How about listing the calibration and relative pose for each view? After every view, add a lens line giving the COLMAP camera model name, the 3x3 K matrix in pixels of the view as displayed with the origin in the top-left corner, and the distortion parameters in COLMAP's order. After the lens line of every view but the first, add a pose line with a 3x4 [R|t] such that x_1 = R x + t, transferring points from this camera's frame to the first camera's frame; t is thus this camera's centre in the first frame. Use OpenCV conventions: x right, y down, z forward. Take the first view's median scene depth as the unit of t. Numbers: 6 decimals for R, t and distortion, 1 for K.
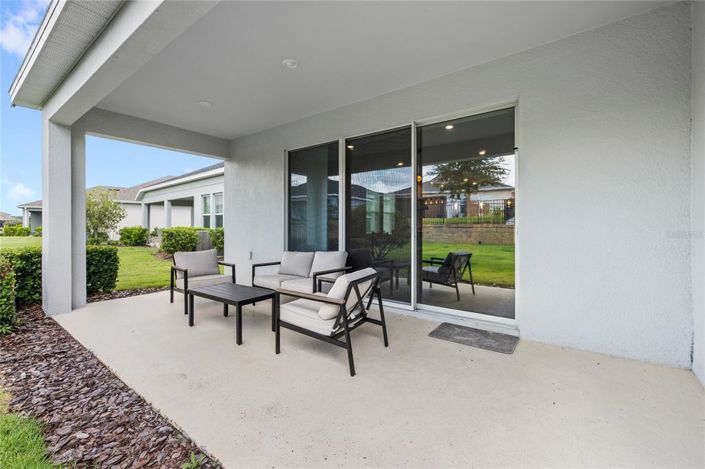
lens RADIAL K [[305.5, 0, 352.5], [0, 305.5, 234.5], [0, 0, 1]] dist [0.000476, -0.000003]
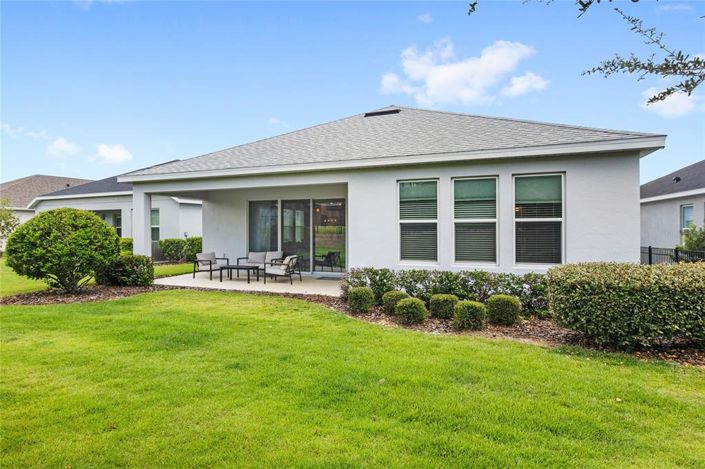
lens RADIAL K [[387.5, 0, 352.5], [0, 387.5, 234.5], [0, 0, 1]] dist [-0.000020, 0.000027]
pose [[0.965909, -0.004597, 0.258842, -0.239444], [0.008741, 0.999851, -0.014861, -0.018993], [-0.258735, 0.016617, 0.965805, -1.752318]]
